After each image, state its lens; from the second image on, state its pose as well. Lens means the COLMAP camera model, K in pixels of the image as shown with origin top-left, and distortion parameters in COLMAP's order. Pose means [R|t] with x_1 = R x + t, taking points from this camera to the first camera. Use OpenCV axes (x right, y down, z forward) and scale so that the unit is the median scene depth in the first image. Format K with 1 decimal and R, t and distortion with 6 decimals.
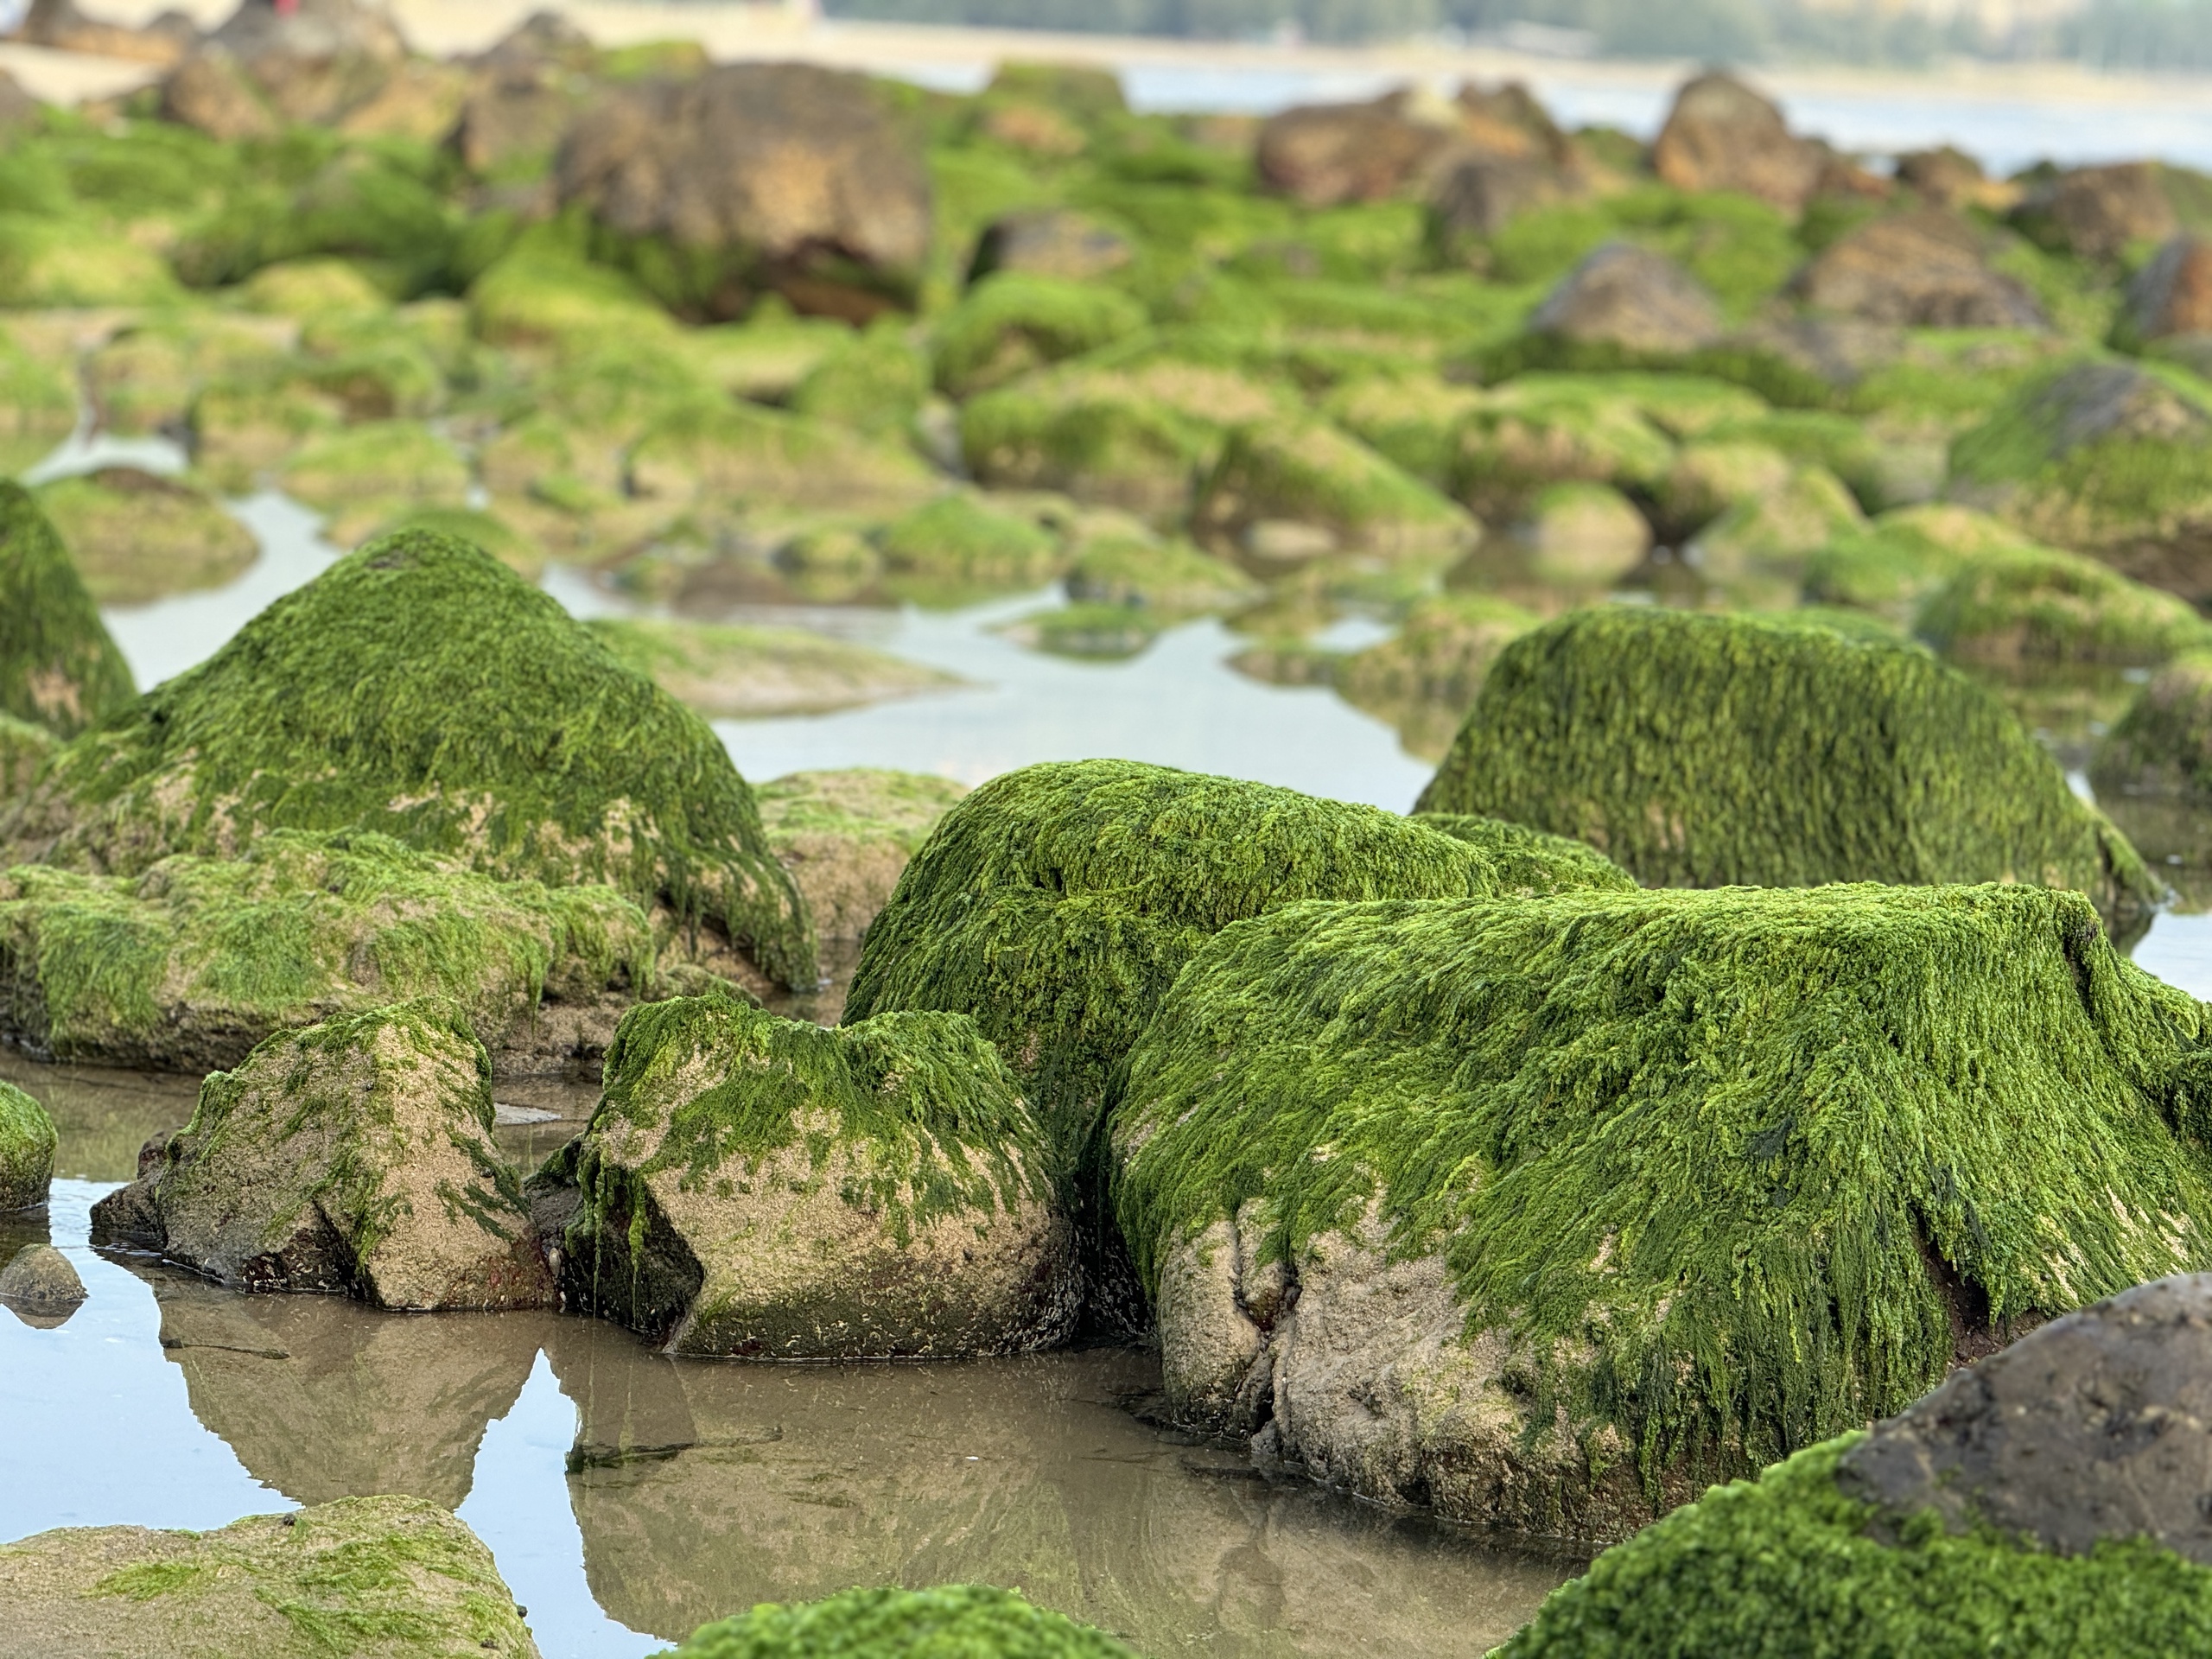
lens RADIAL K [[7715.3, 0, 1088.2], [0, 7715.3, 830.2], [0, 0, 1]] dist [0.241767, 0.000000]
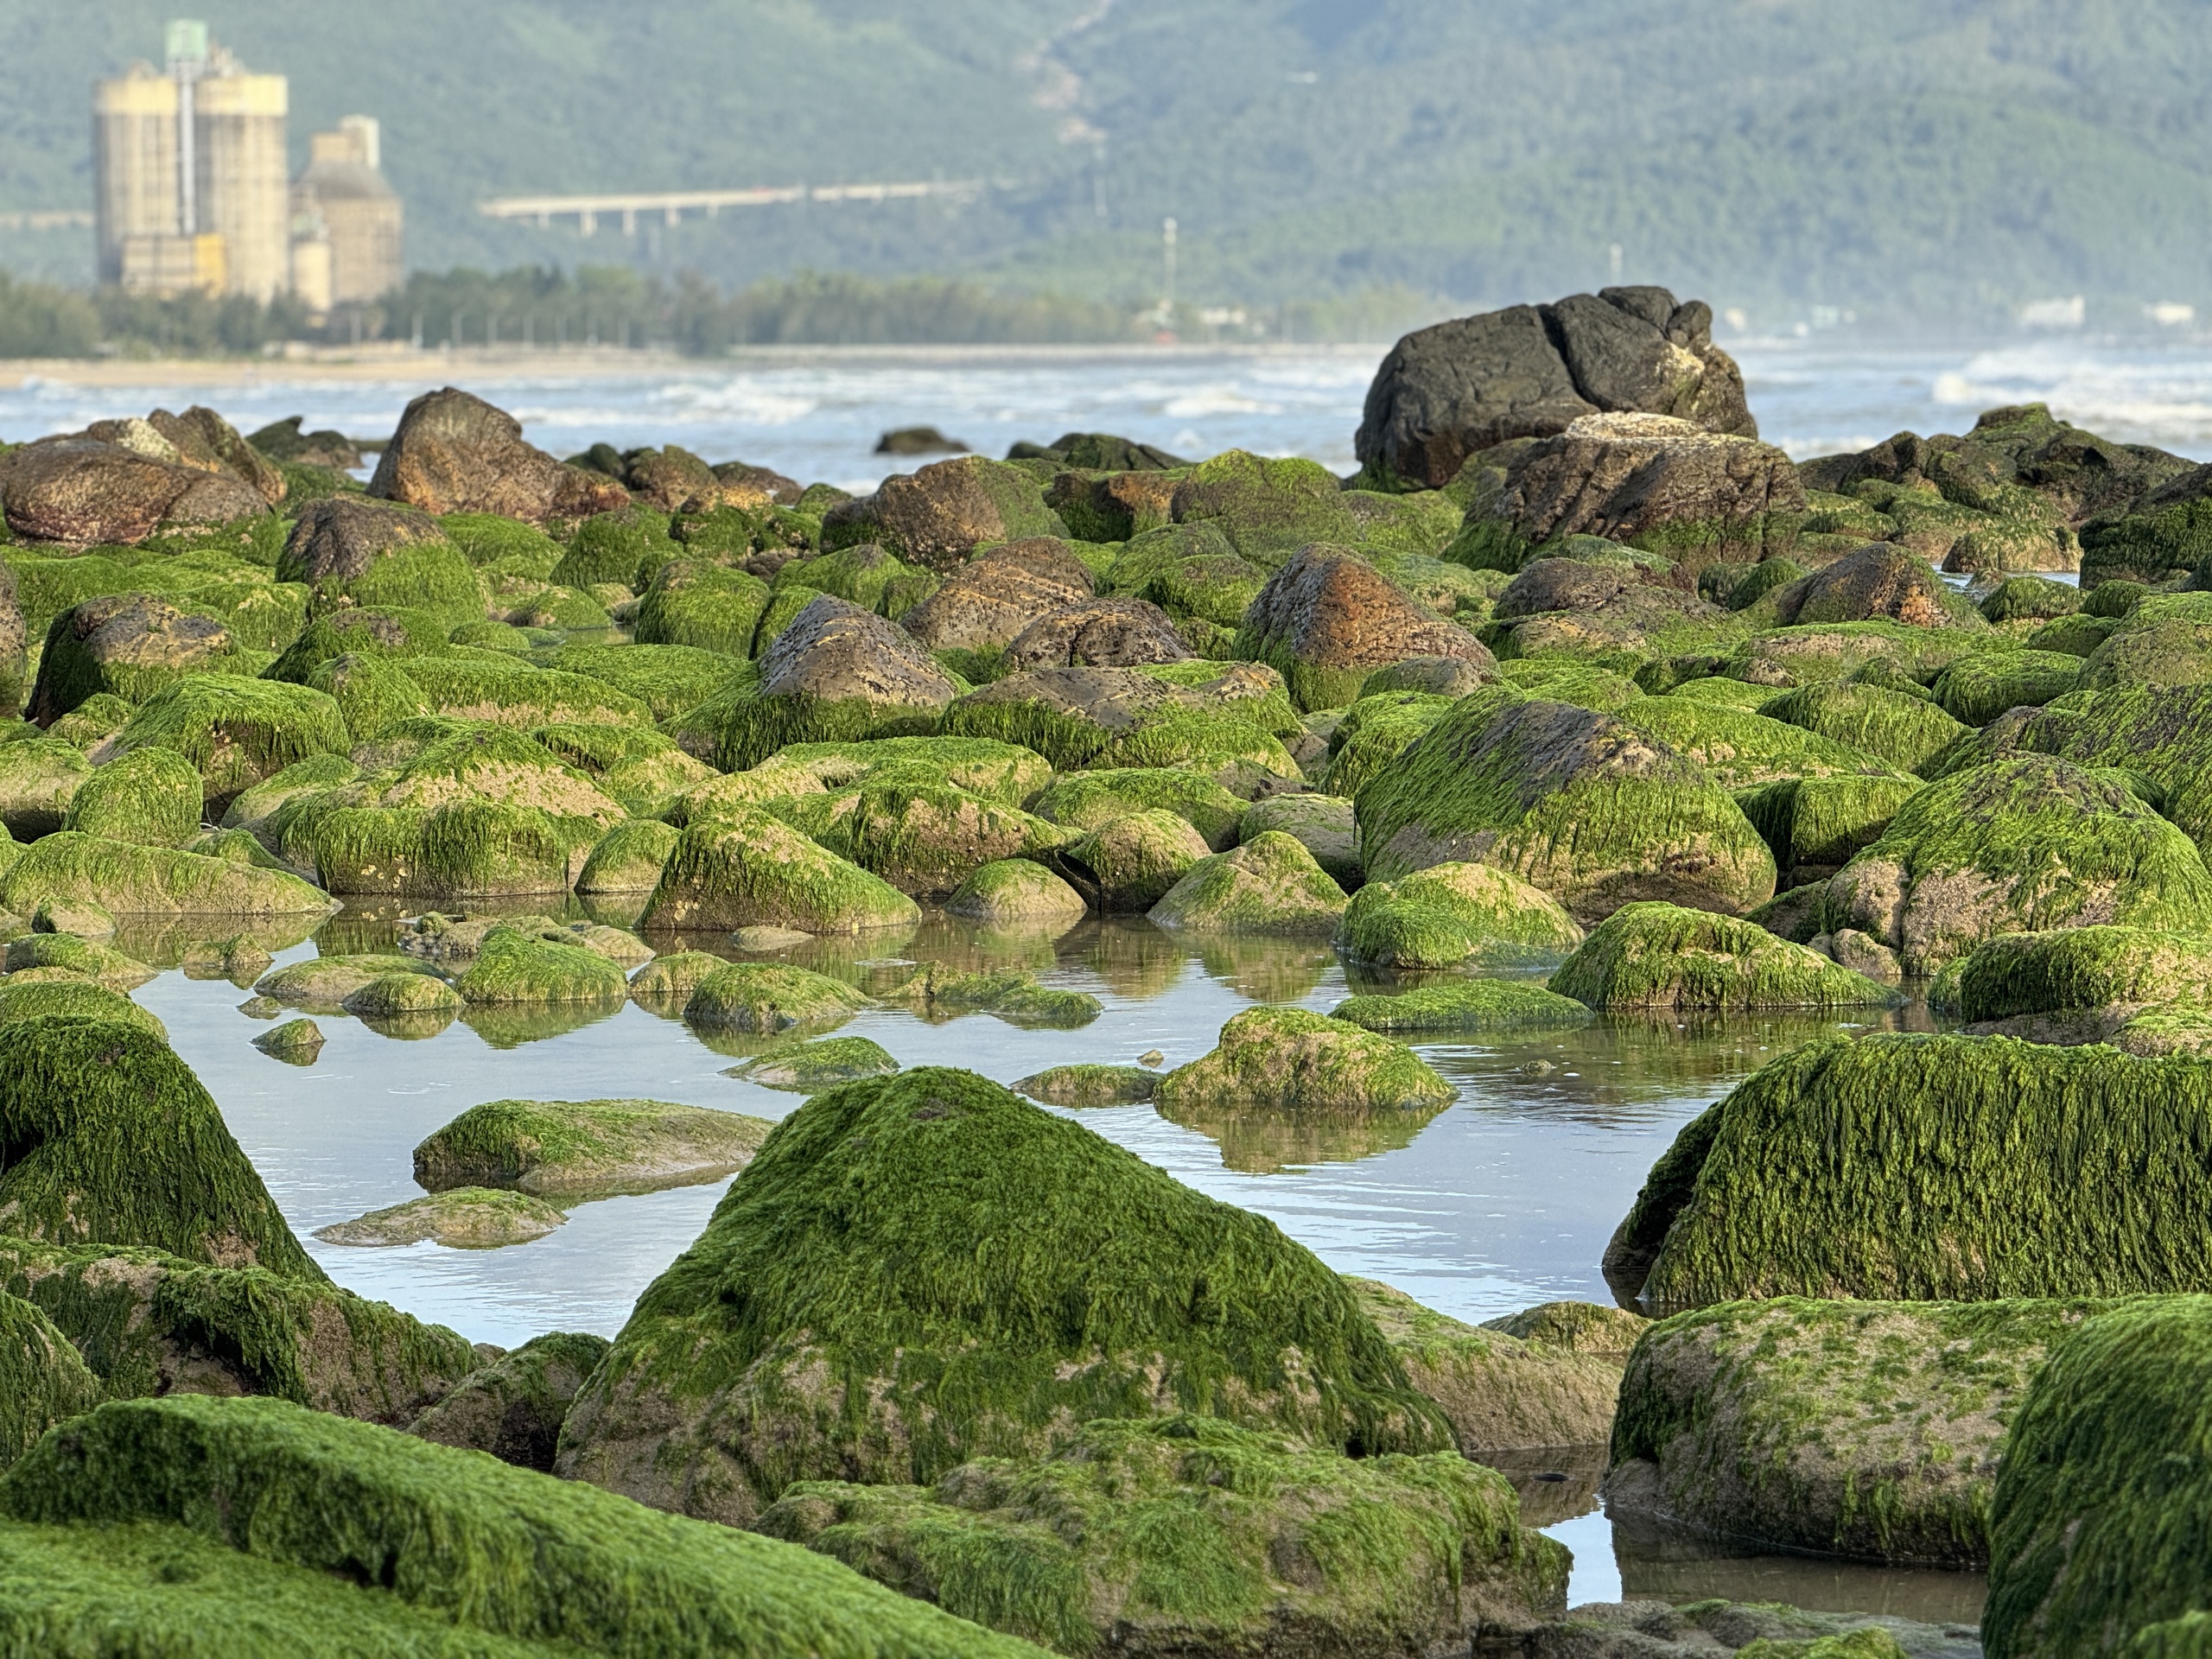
lens RADIAL K [[7715.3, 0, 1085.2], [0, 7715.3, 835.8], [0, 0, 1]] dist [0.241767, 0.000000]
pose [[0.975180, -0.073026, 0.209024, -0.281666], [0.080352, 0.996407, -0.026765, -0.043626], [-0.206318, 0.042896, 0.977544, 0.070442]]
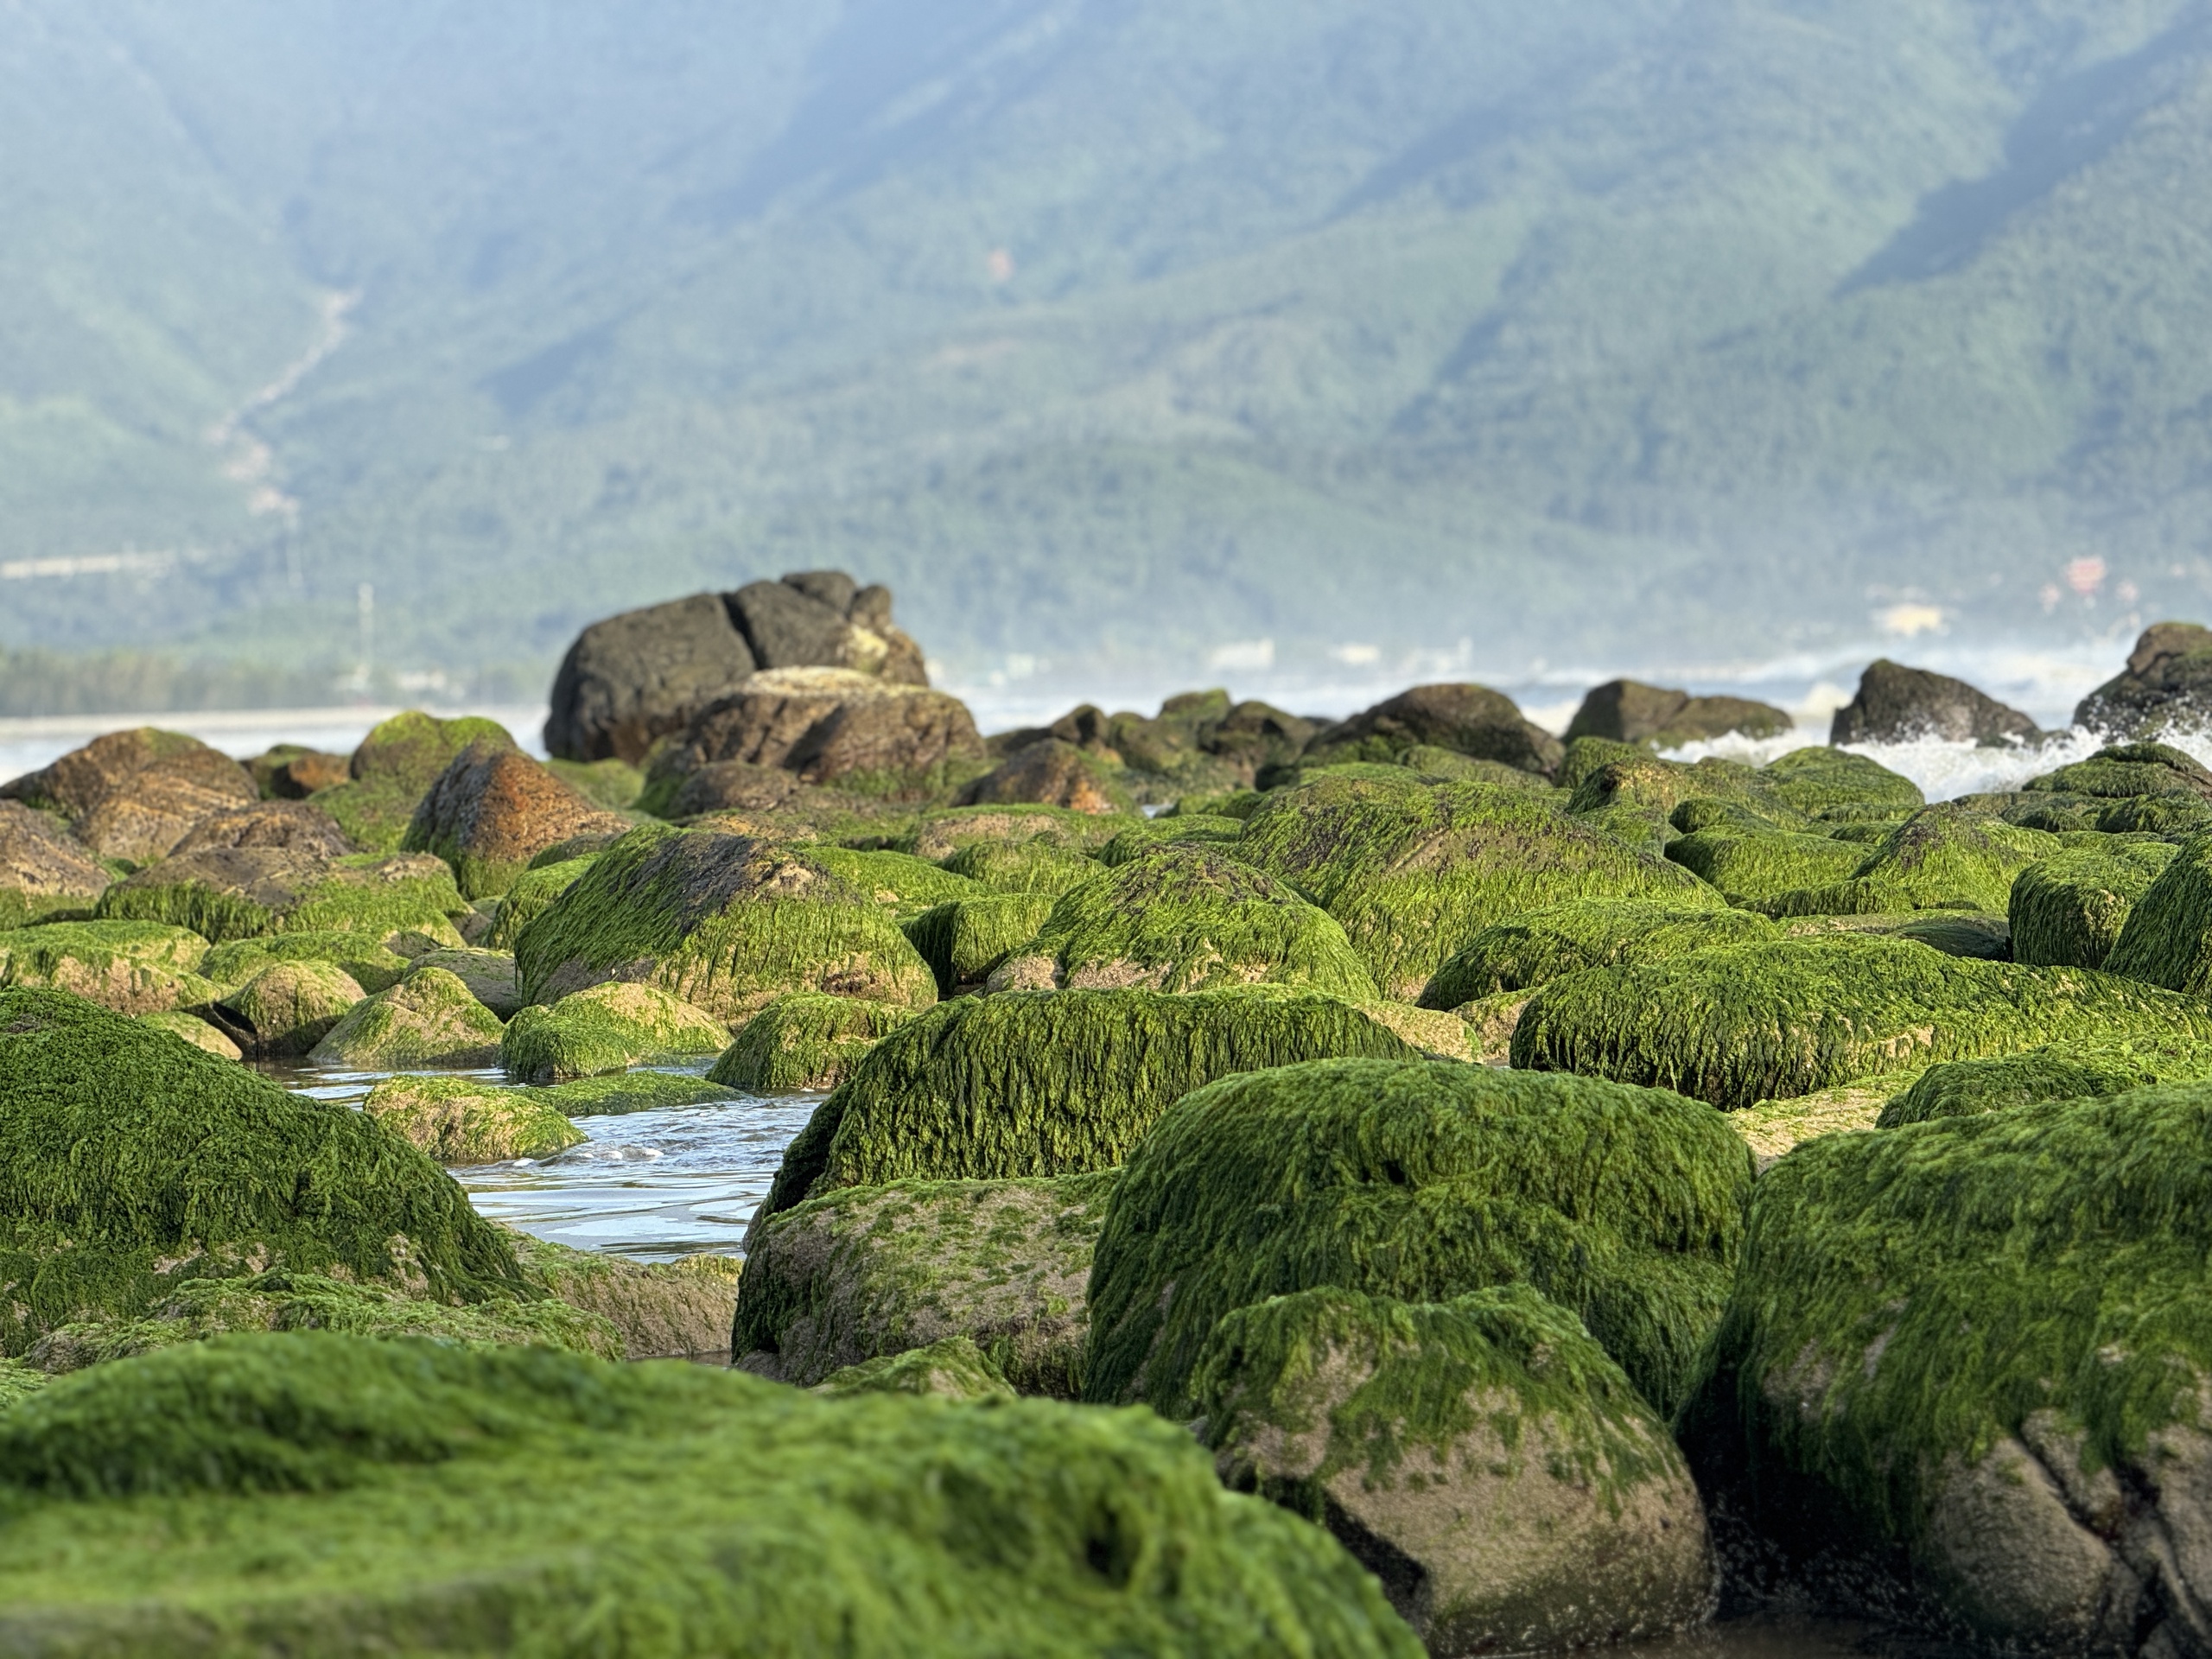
lens RADIAL K [[7715.3, 0, 1065.2], [0, 7715.3, 818.3], [0, 0, 1]] dist [0.241767, 0.000000]
pose [[0.946715, -0.091490, 0.308803, -0.269784], [0.117008, 0.990994, -0.065113, 0.016529], [-0.300065, 0.097776, 0.948895, 0.084075]]
